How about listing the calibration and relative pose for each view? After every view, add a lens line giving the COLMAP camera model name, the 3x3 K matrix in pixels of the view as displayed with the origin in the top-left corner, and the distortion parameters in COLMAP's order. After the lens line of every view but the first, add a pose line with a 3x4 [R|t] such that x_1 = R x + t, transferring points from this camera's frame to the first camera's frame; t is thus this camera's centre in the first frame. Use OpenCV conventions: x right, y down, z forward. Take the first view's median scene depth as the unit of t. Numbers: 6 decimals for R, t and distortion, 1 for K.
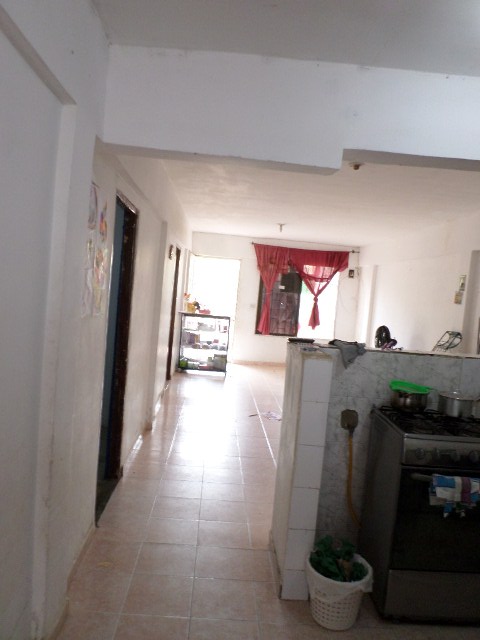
lens RADIAL K [[493.8, 0, 240.0], [0, 493.8, 320.0], [0, 0, 1]] dist [-0.012354, -0.006330]
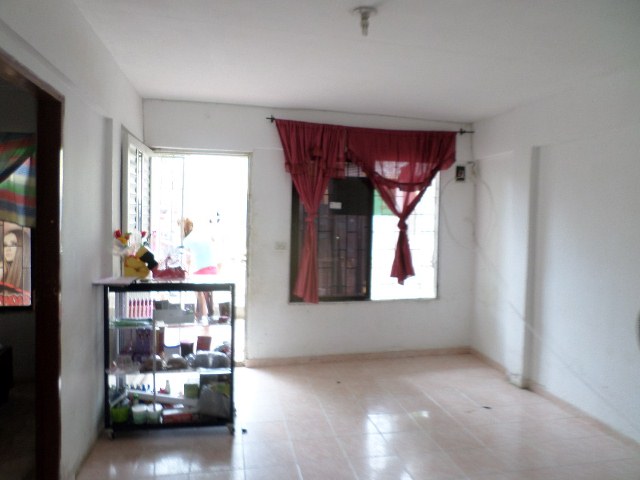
lens RADIAL K [[493.8, 0, 330.5], [0, 493.8, 228.2], [0, 0, 1]] dist [-0.012354, -0.006330]
pose [[0.983553, -0.060693, 0.170118, -0.007568], [0.065609, 0.997571, -0.023417, -0.031900], [-0.168283, 0.034193, 0.985145, 0.509530]]
